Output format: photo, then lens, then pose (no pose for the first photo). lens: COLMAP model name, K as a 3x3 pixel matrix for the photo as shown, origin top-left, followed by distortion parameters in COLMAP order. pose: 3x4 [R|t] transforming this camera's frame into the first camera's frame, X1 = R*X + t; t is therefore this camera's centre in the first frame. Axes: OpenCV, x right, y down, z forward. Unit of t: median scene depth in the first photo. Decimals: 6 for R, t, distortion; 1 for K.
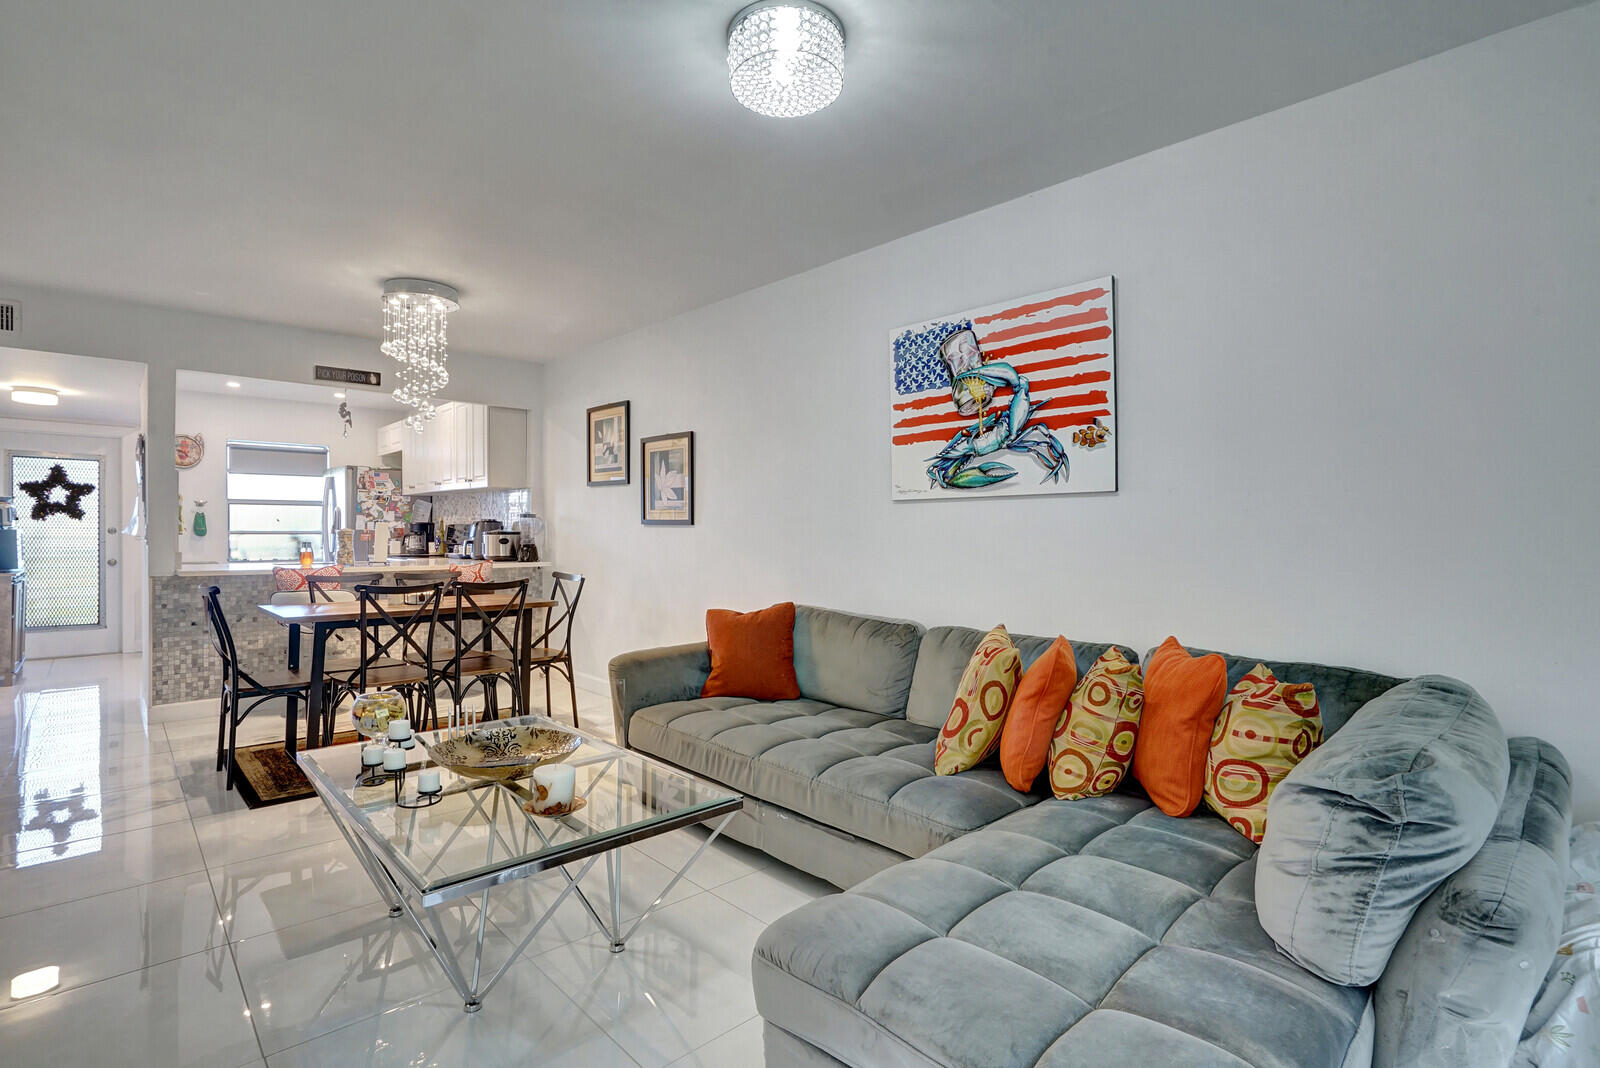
lens RADIAL K [[761.5, 0, 796.2], [0, 761.5, 542.7], [0, 0, 1]] dist [-0.047727, 0.015542]
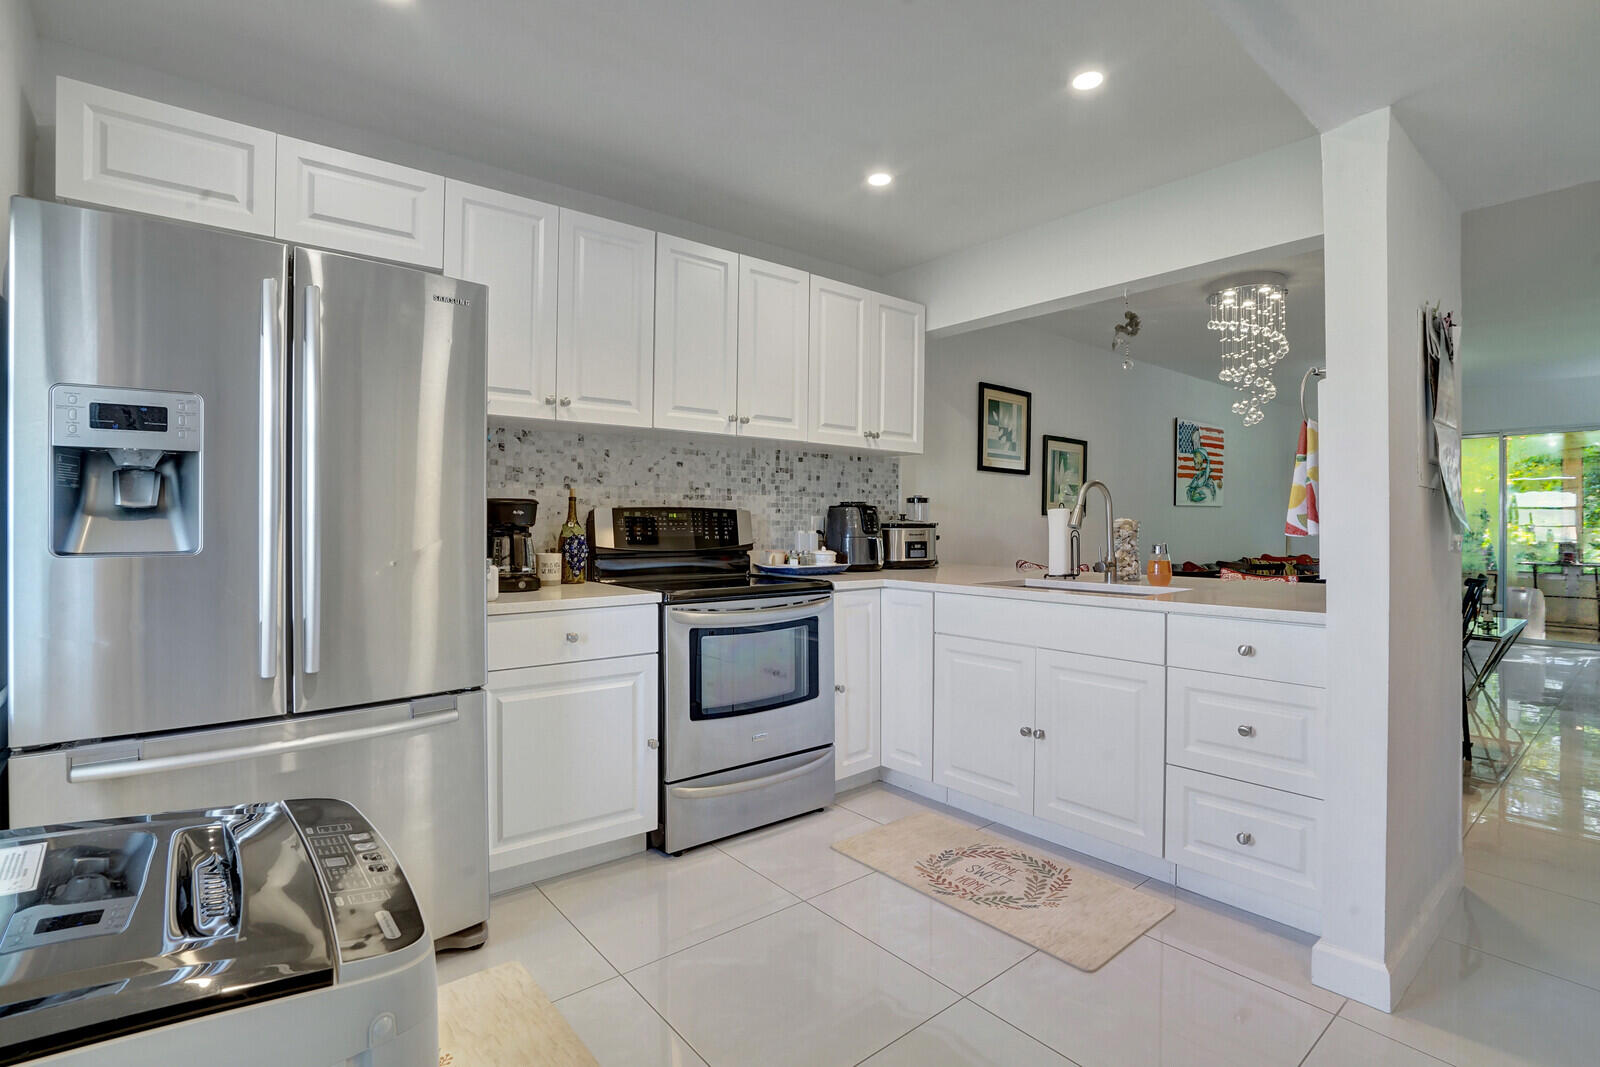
lens RADIAL K [[761.5, 0, 800.3], [0, 761.5, 520.7], [0, 0, 1]] dist [-0.047727, 0.015542]
pose [[0.056834, -0.002247, 0.998381, -1.083025], [0.014794, 0.999890, 0.001408, -0.019394], [-0.998274, 0.014690, 0.056861, 1.082931]]
